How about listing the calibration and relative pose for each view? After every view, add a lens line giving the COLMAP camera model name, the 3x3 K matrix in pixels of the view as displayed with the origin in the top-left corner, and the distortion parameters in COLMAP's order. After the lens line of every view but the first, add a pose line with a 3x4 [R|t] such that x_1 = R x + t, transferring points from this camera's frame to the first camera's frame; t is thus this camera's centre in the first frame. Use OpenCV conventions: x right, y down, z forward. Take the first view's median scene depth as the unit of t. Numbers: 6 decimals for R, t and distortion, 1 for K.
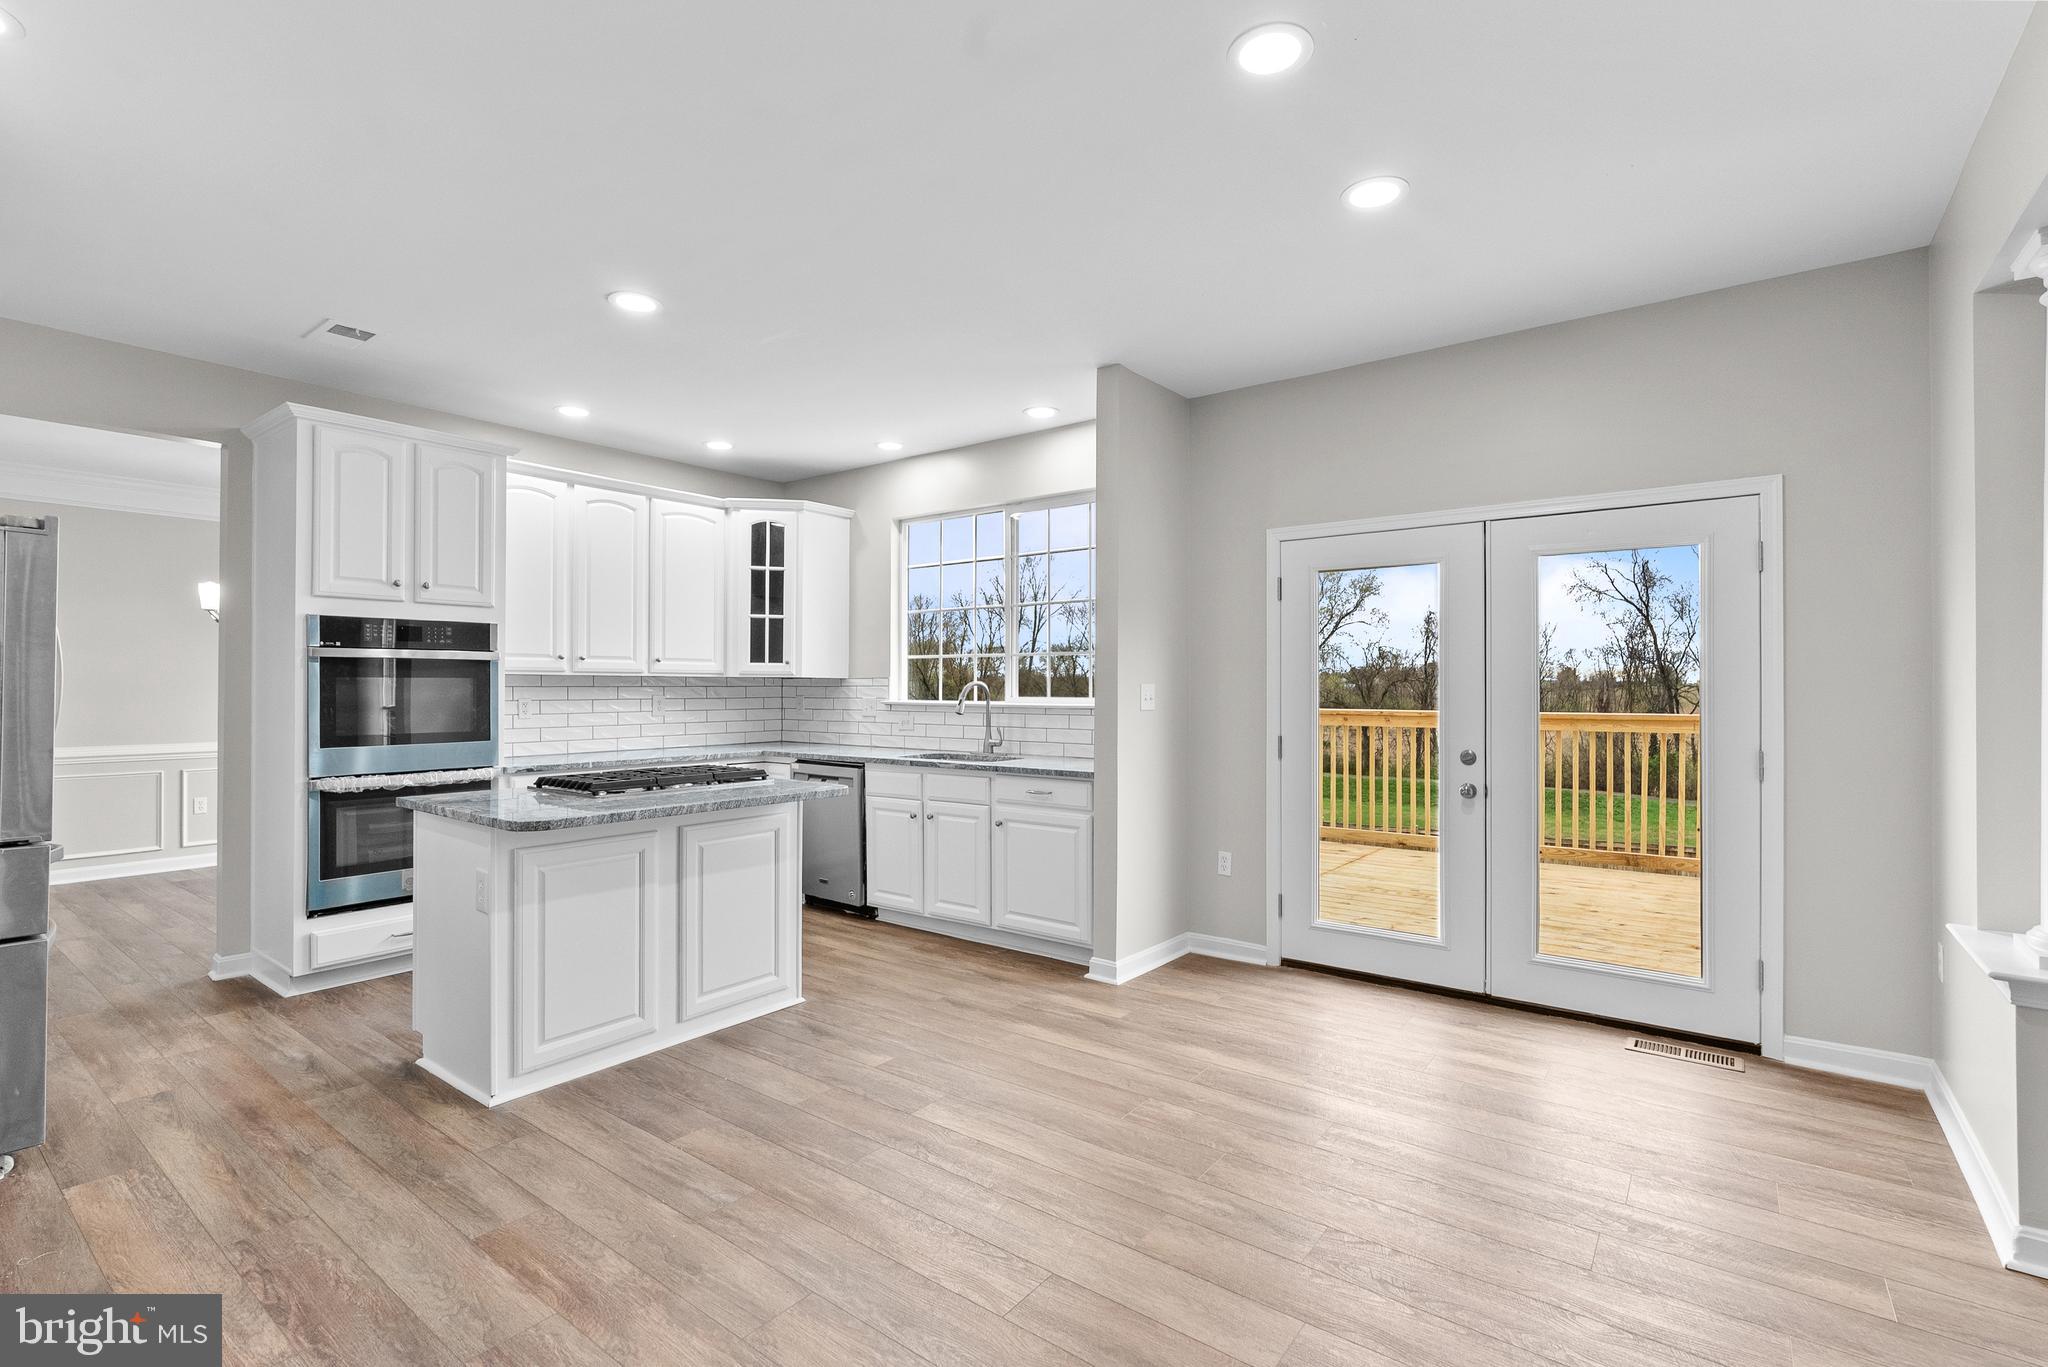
lens RADIAL K [[926.7, 0, 1024.0], [0, 926.7, 683.5], [0, 0, 1]] dist [-0.002227, 0.000006]
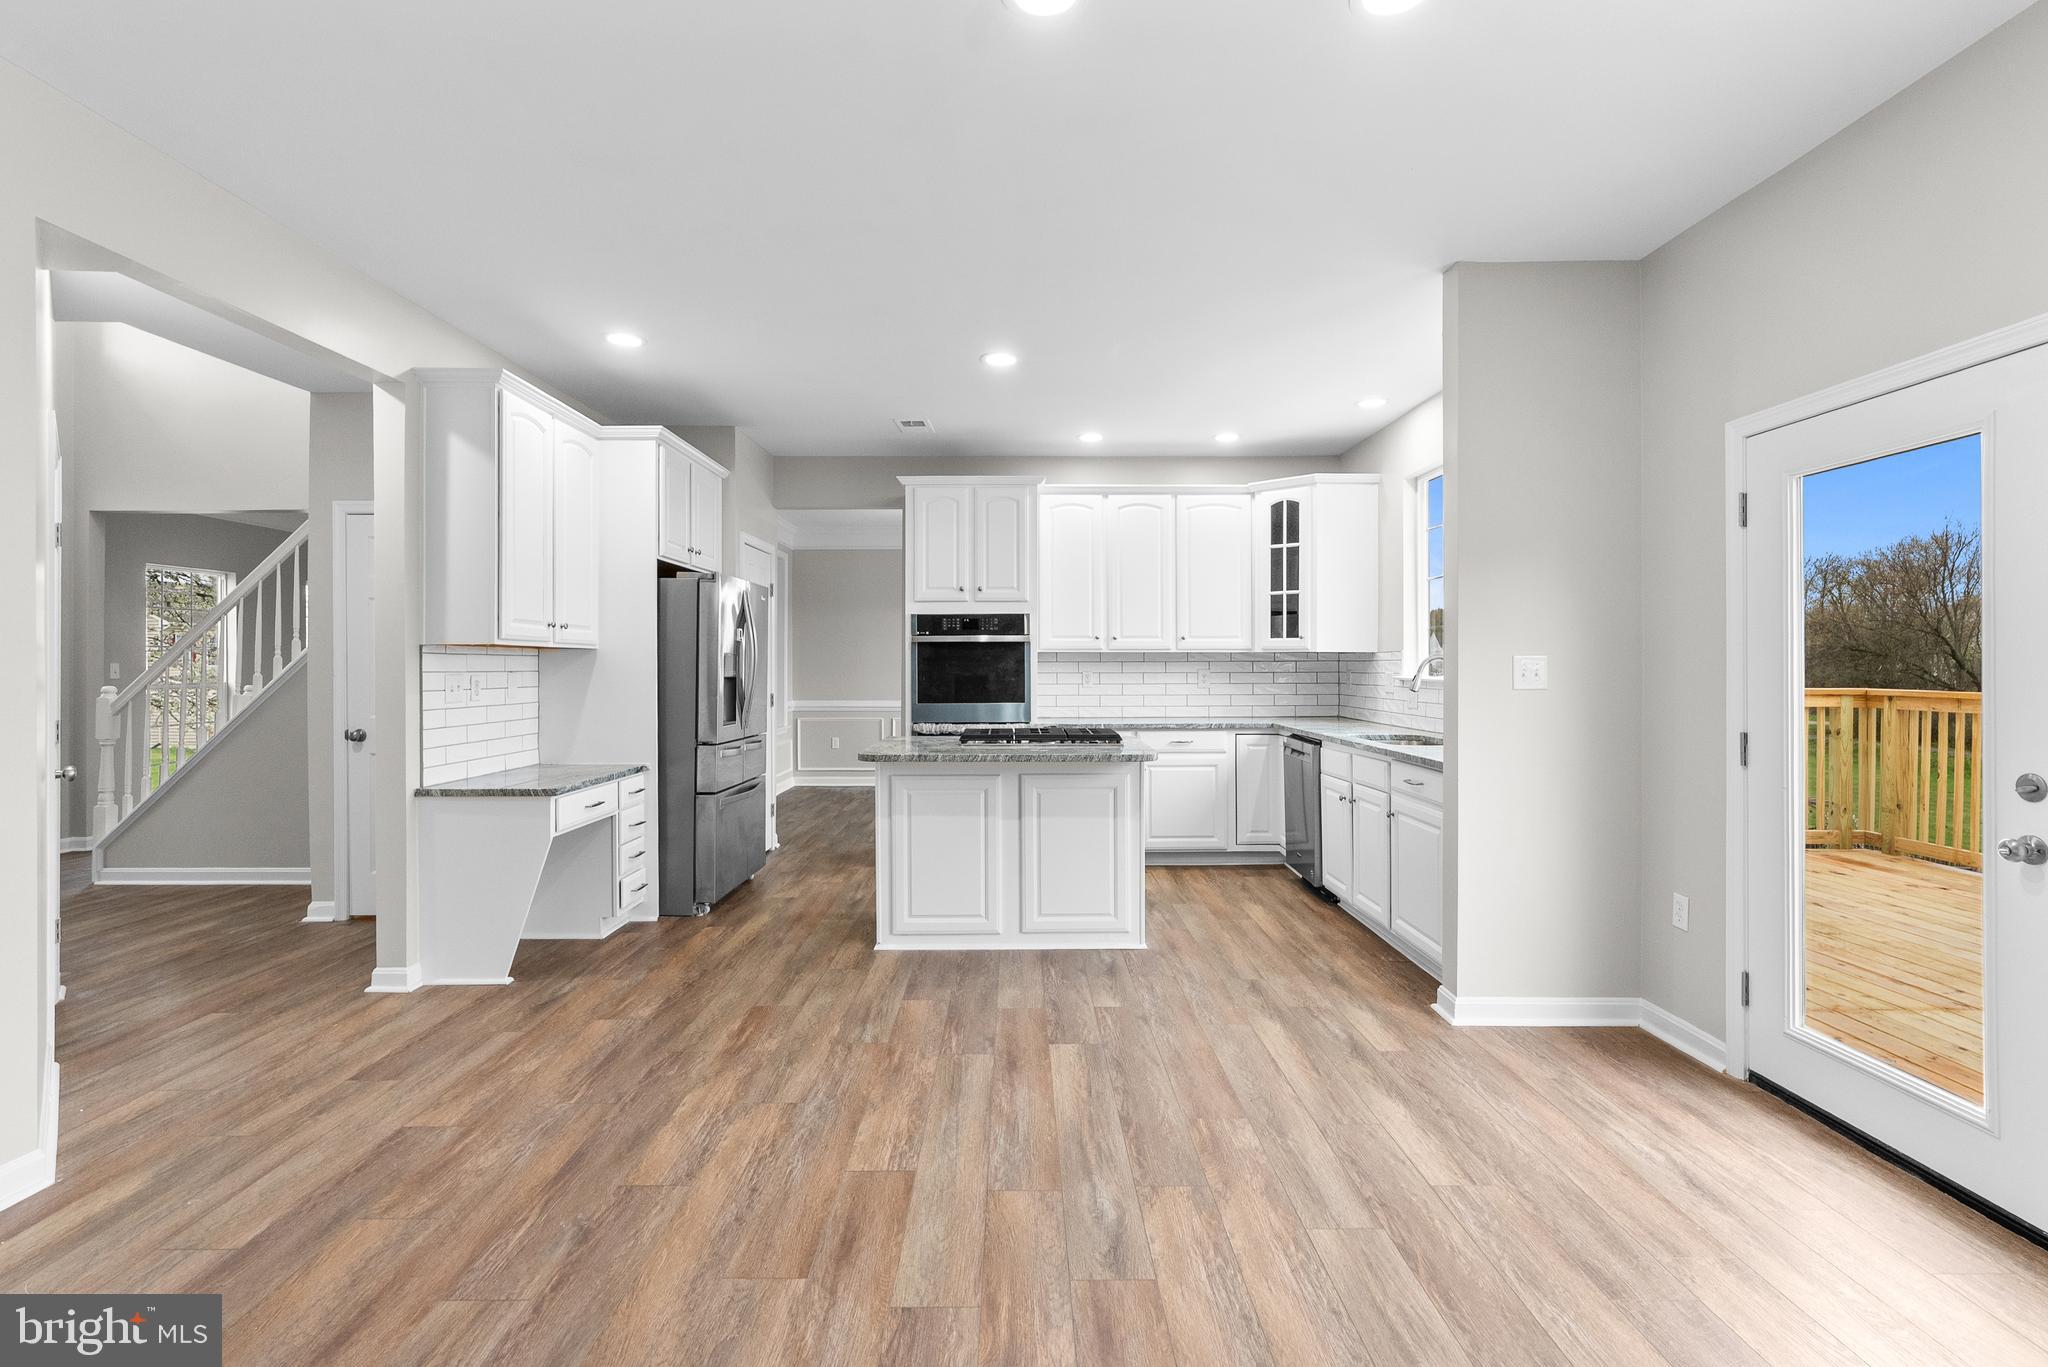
lens RADIAL K [[936.5, 0, 1031.6], [0, 936.5, 663.6], [0, 0, 1]] dist [-0.002177, 0.000419]
pose [[0.617776, -0.001870, -0.786352, 0.470505], [0.004672, 0.999988, 0.001293, 0.004210], [0.786340, -0.004473, 0.617777, 0.182286]]
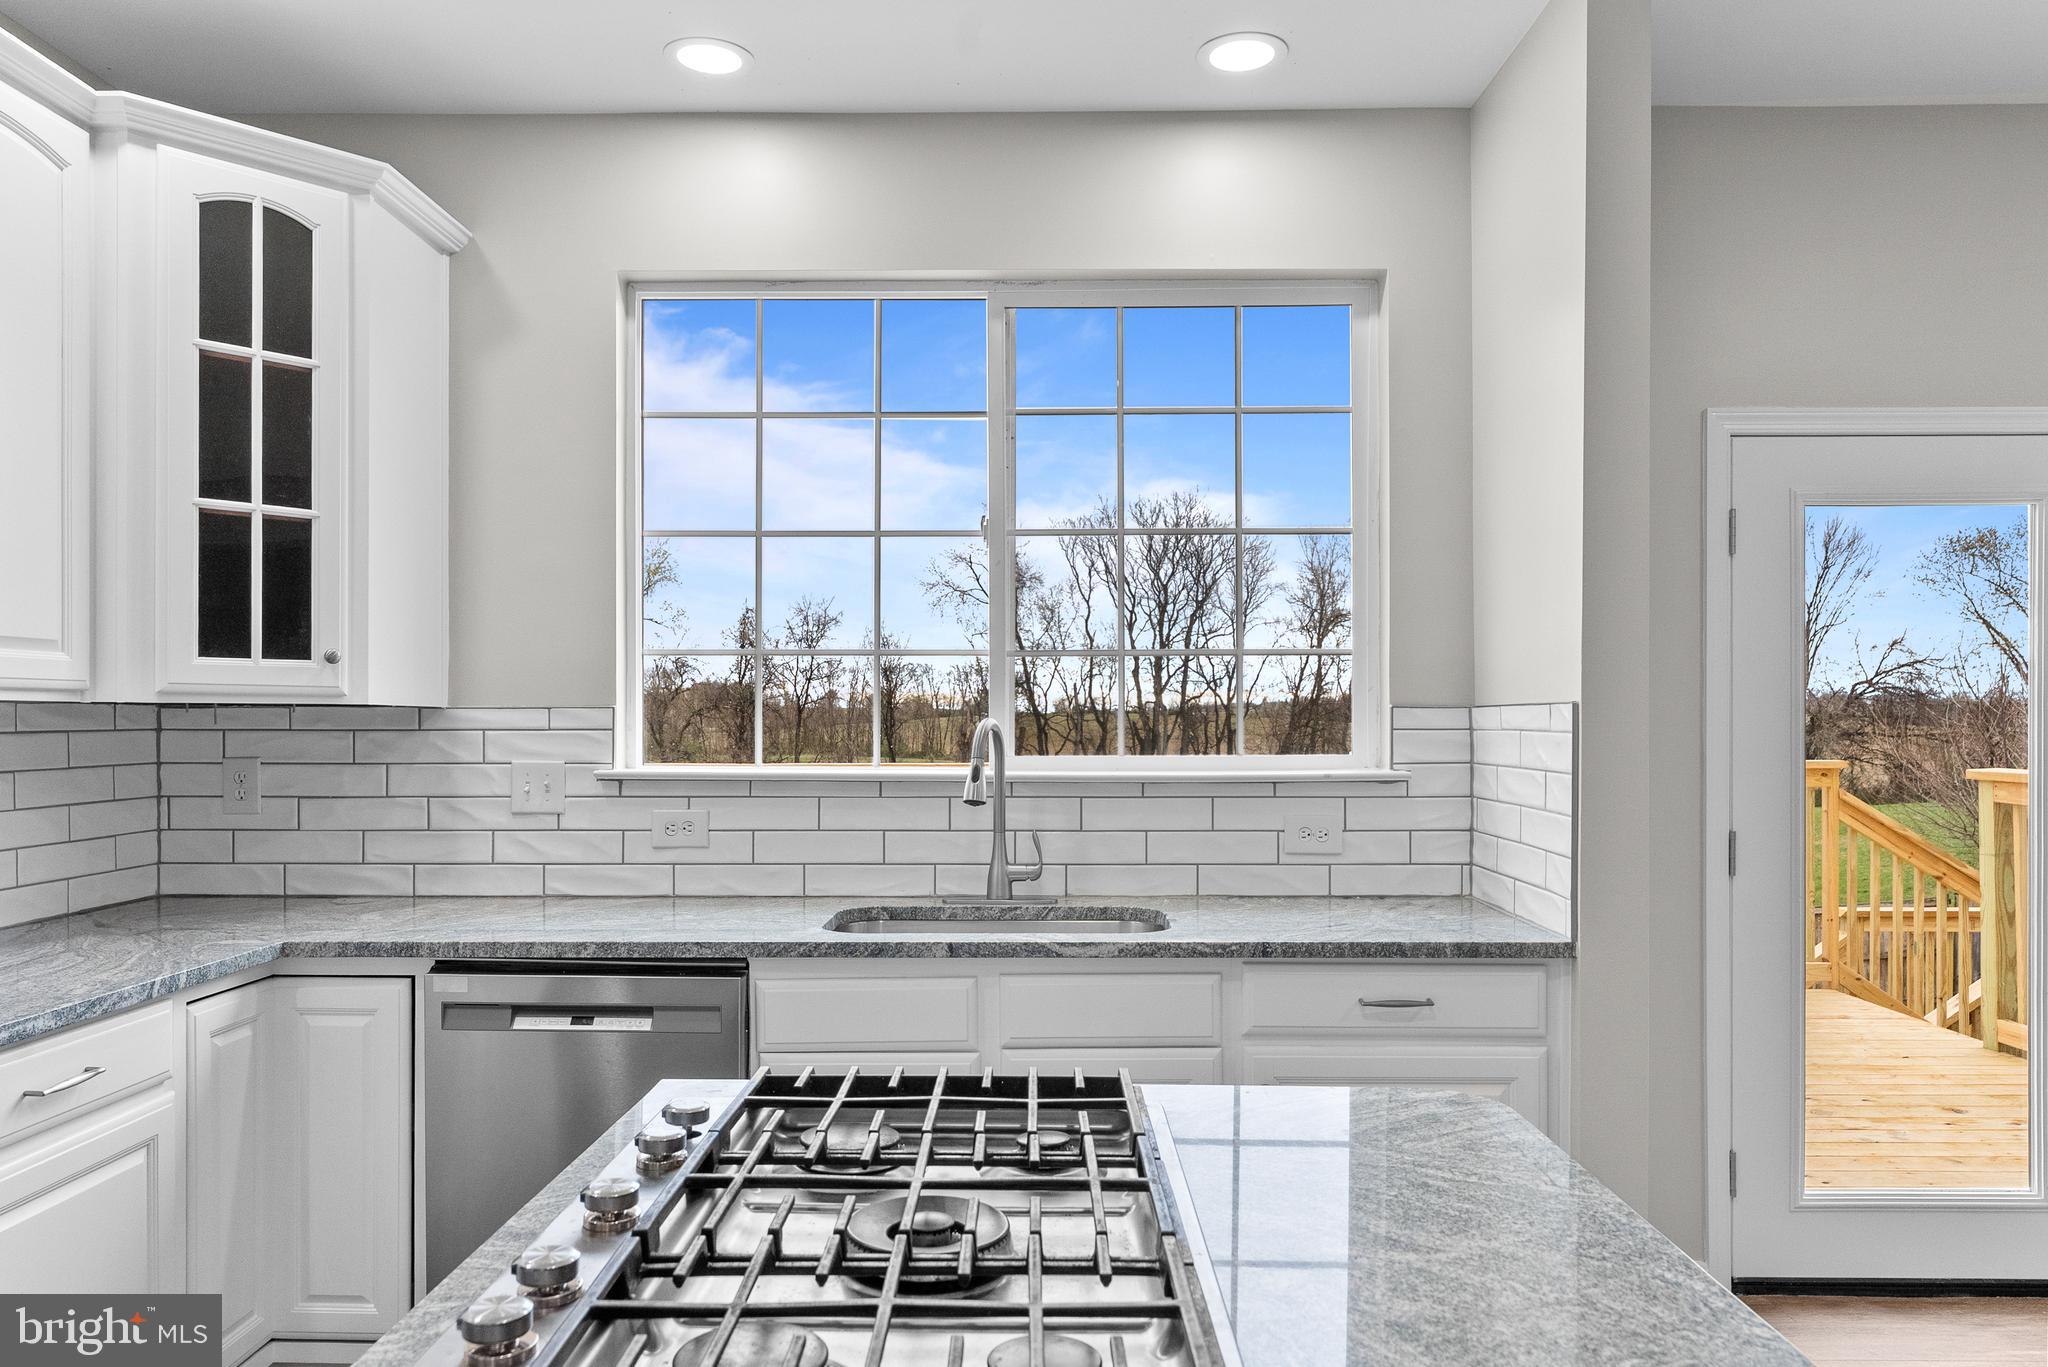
lens RADIAL K [[1423.6, 0, 1026.2], [0, 1423.6, 724.4], [0, 0, 1]] dist [0.004455, 0.002452]
pose [[0.803026, -0.004111, 0.595930, -0.460360], [-0.001147, 0.999964, 0.008444, -0.005449], [-0.595943, -0.007464, 0.802992, 0.593814]]
